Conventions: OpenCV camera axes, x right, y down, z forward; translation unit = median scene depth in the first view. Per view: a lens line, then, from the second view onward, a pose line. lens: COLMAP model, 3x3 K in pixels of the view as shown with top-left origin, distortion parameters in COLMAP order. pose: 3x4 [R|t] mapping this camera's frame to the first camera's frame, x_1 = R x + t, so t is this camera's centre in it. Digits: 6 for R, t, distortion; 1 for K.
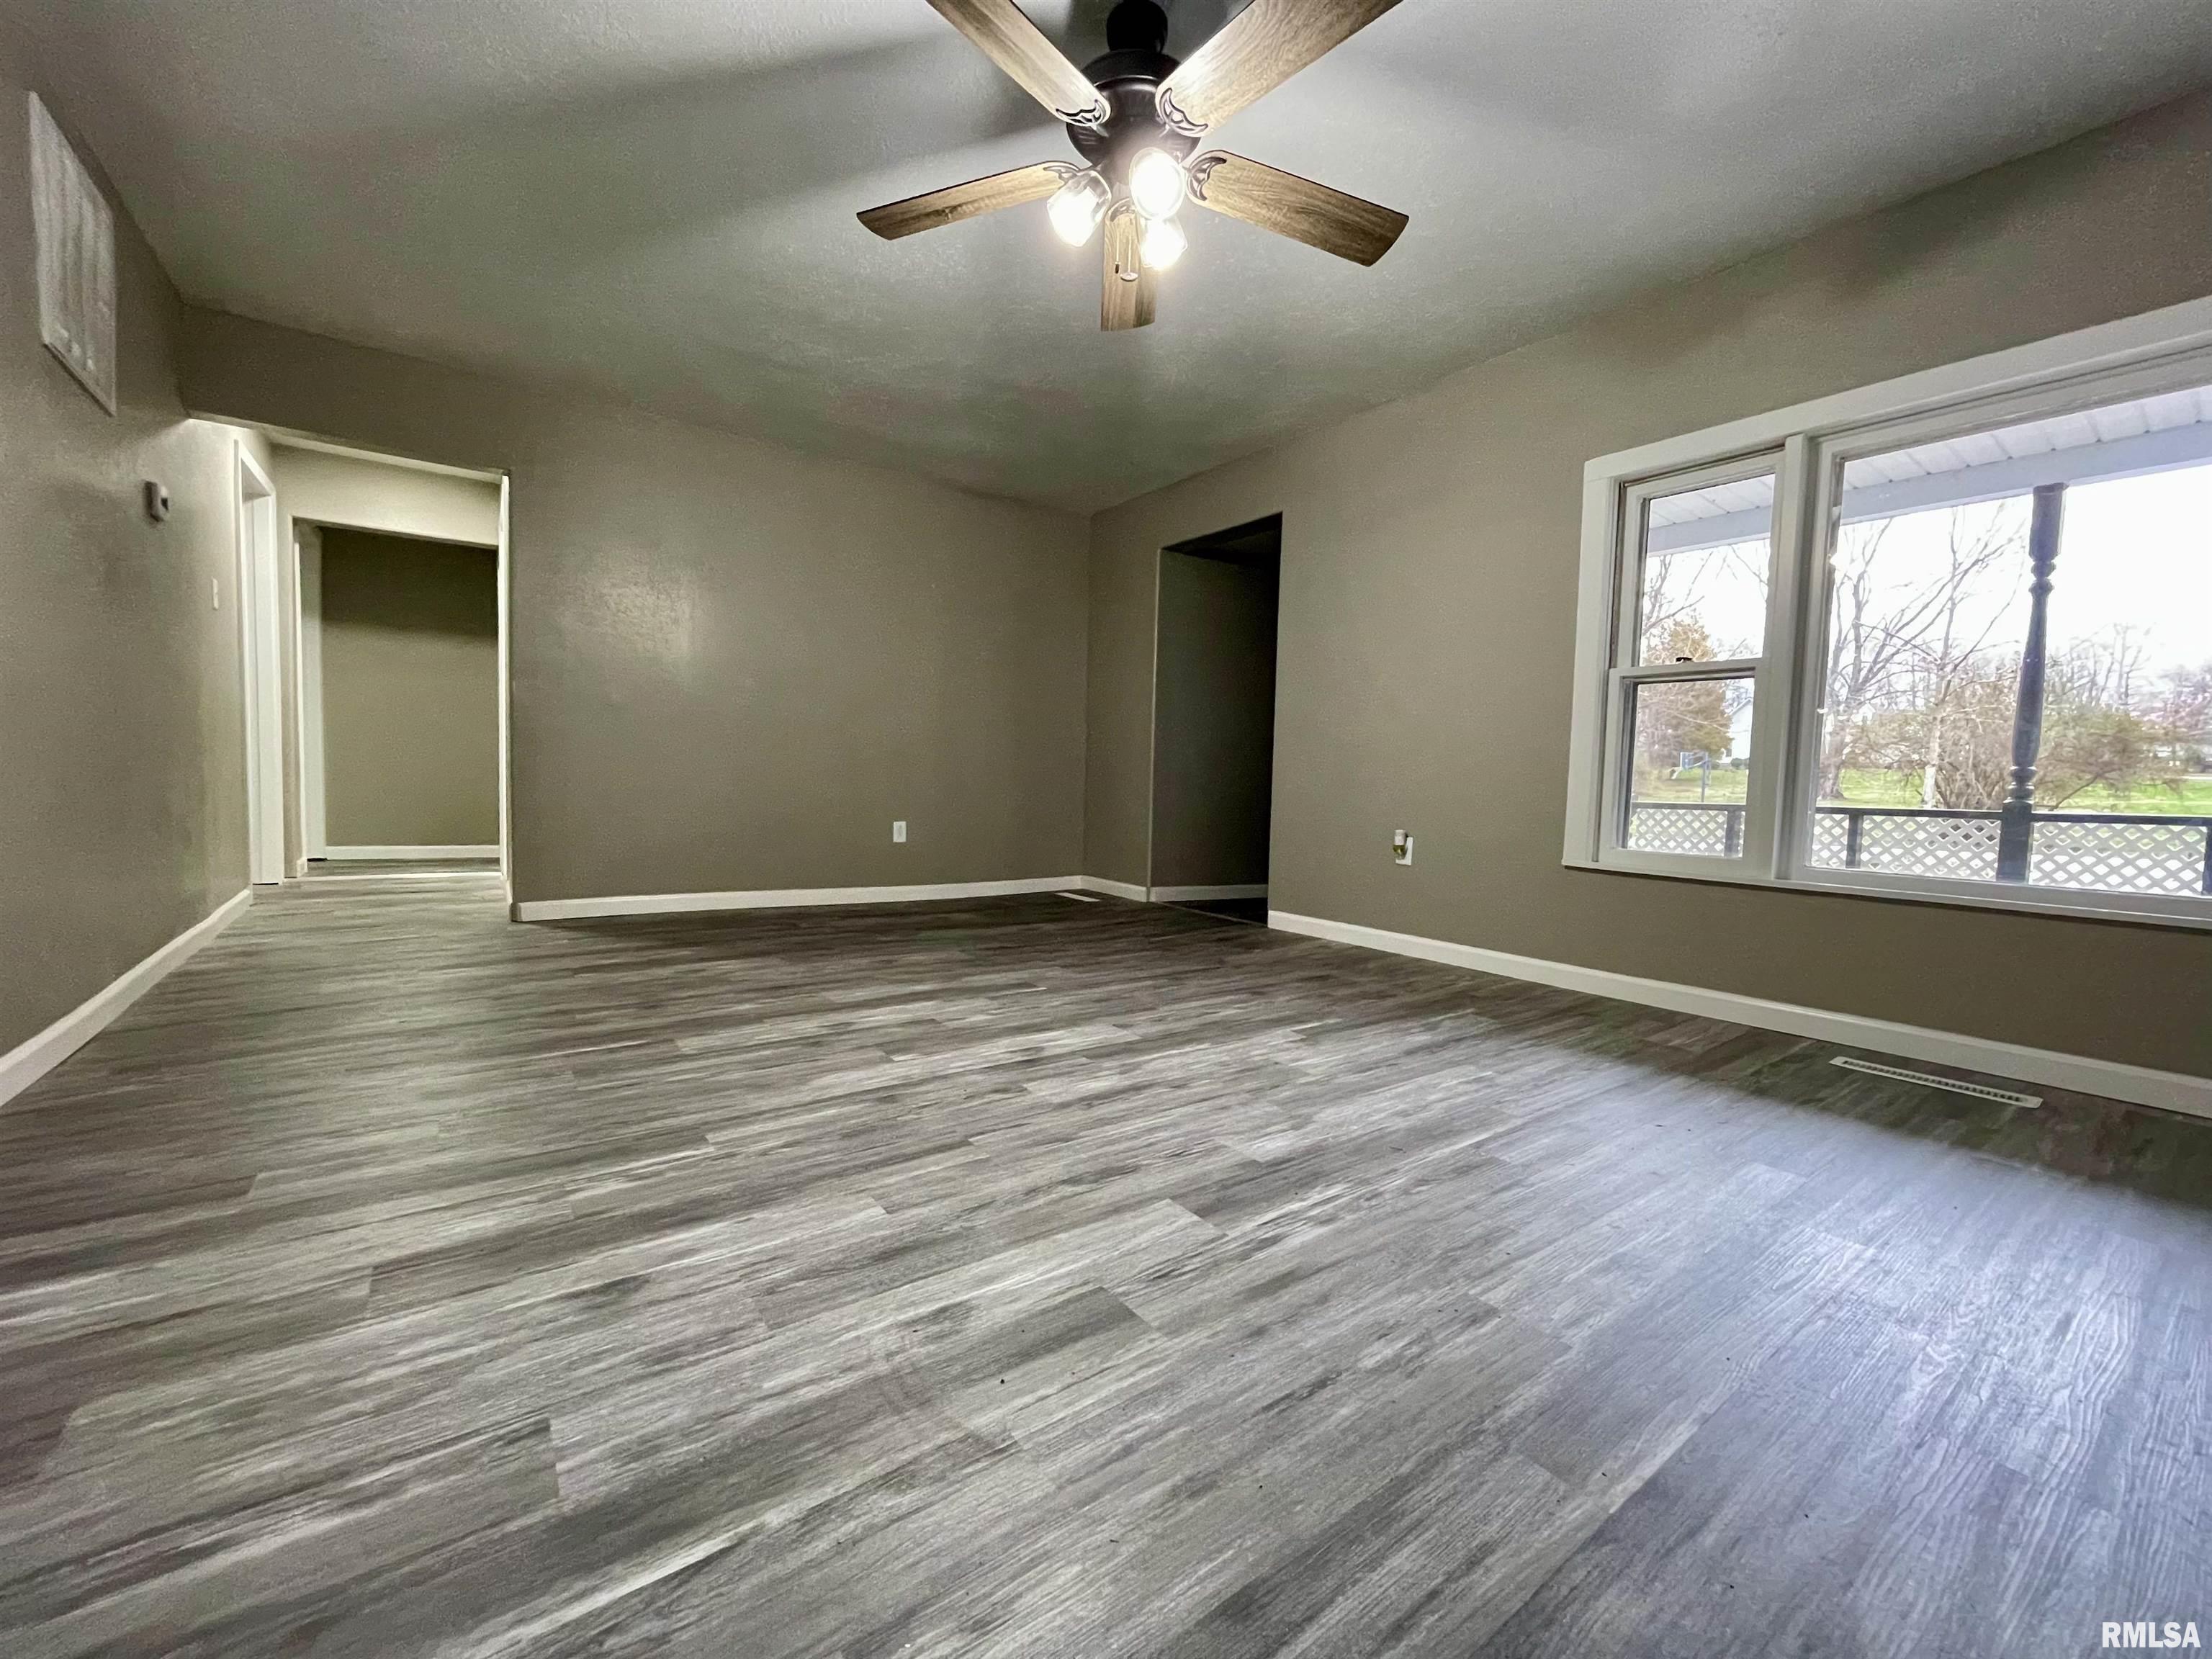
lens RADIAL K [[886.9, 0, 1100.0], [0, 886.9, 831.0], [0, 0, 1]] dist [-0.001564, -0.000993]
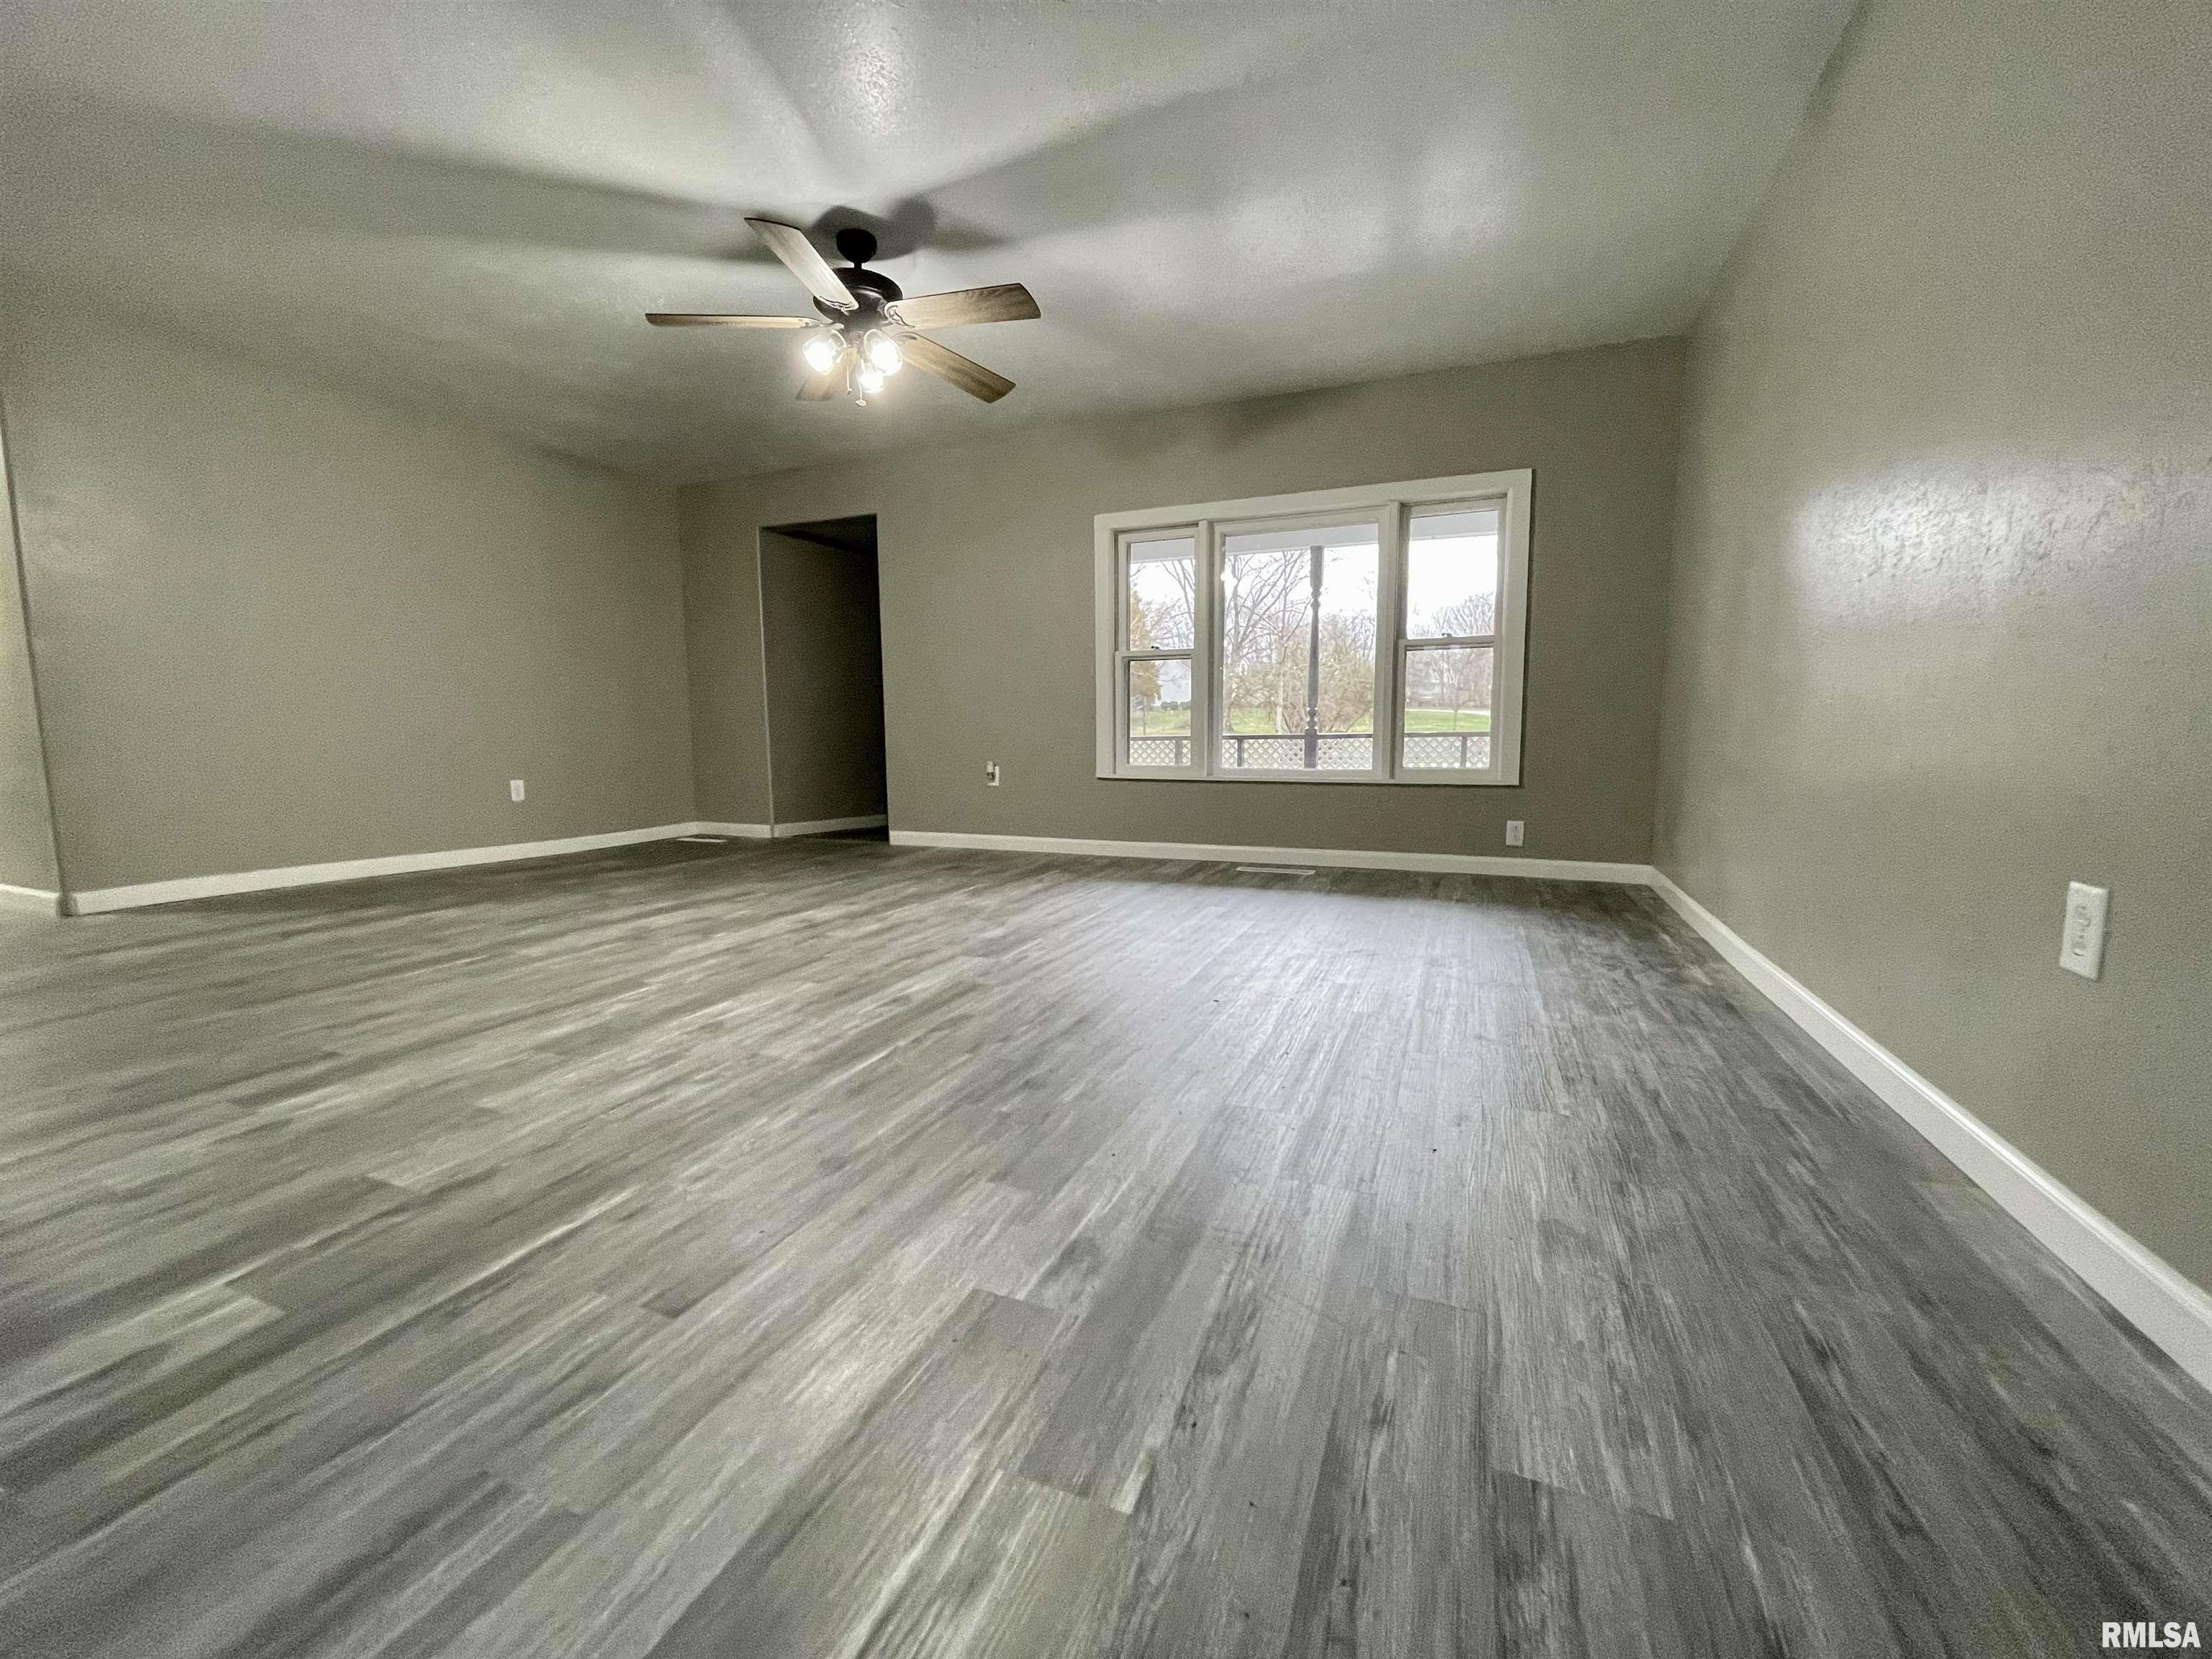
lens RADIAL K [[886.9, 0, 1100.0], [0, 886.9, 831.0], [0, 0, 1]] dist [-0.001564, -0.000993]
pose [[0.852097, -0.089056, 0.515752, -0.283813], [0.059162, 0.995491, 0.074149, 0.017117], [-0.520030, -0.032669, 0.853523, -0.335125]]
